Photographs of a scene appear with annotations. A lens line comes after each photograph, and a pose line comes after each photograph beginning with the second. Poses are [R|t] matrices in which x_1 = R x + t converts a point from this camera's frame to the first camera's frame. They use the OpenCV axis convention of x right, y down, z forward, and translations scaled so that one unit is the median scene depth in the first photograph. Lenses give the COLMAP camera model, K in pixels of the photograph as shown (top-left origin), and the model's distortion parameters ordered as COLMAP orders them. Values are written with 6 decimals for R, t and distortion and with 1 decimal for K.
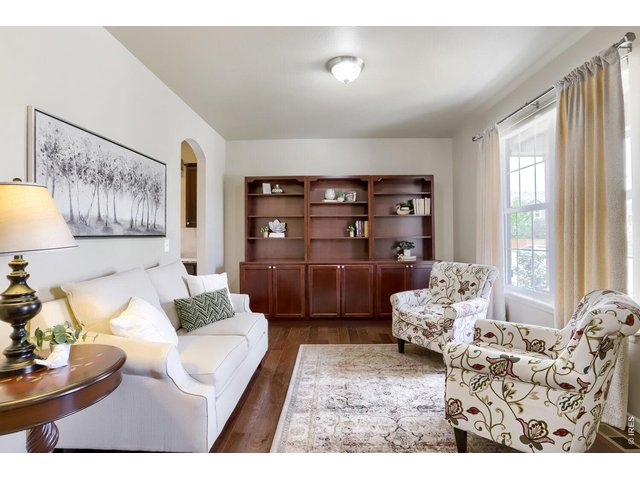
lens RADIAL K [[326.7, 0, 320.0], [0, 326.7, 240.0], [0, 0, 1]] dist [-0.069025, 0.021707]
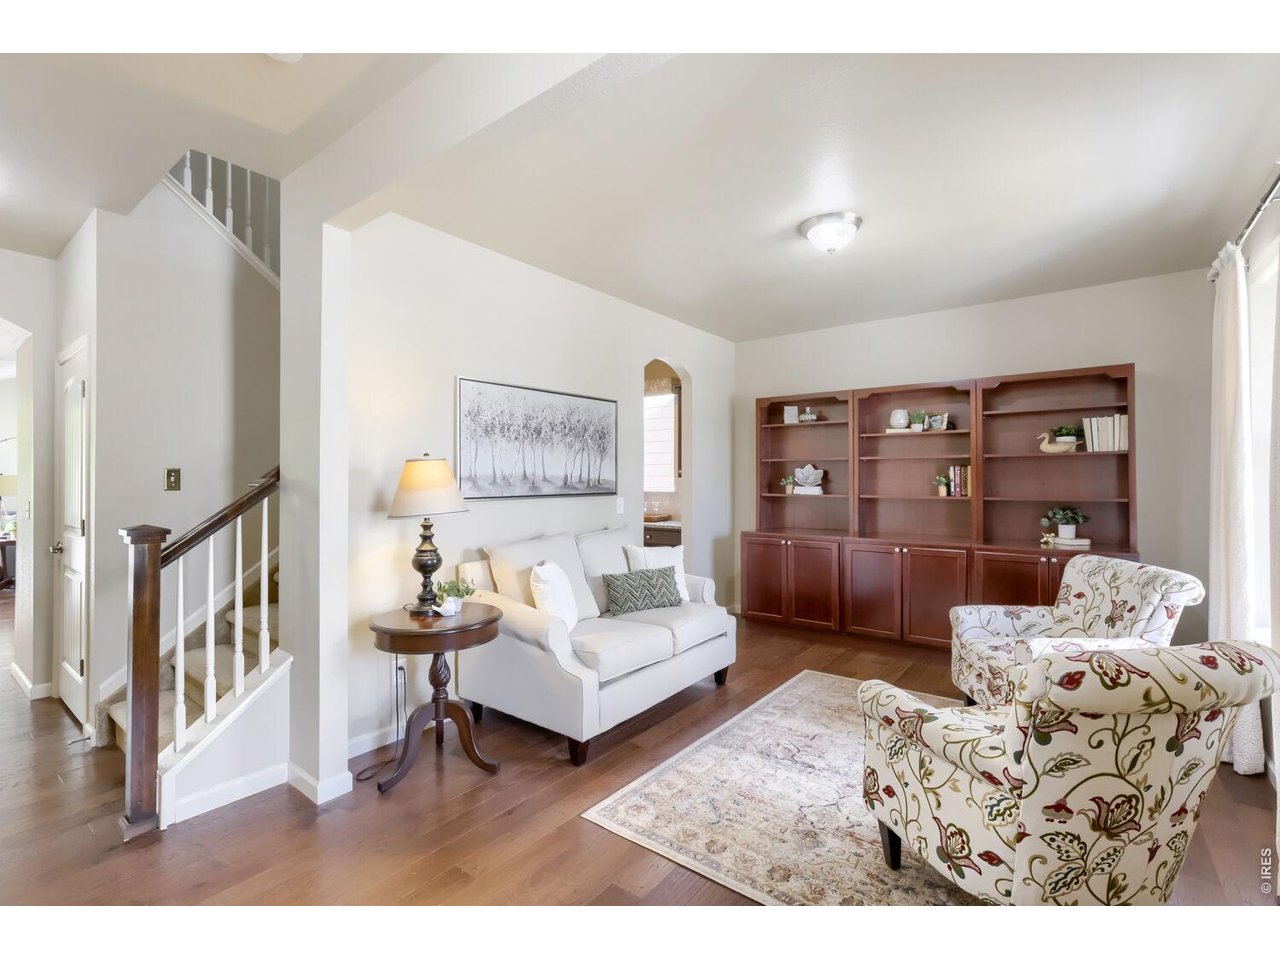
lens RADIAL K [[653.4, 0, 640.0], [0, 653.4, 480.0], [0, 0, 1]] dist [-0.069025, 0.021707]
pose [[0.774391, 0.009776, -0.632631, 0.695653], [-0.010040, 0.999945, 0.003163, -0.062378], [0.632627, 0.003903, 0.774447, -0.233672]]
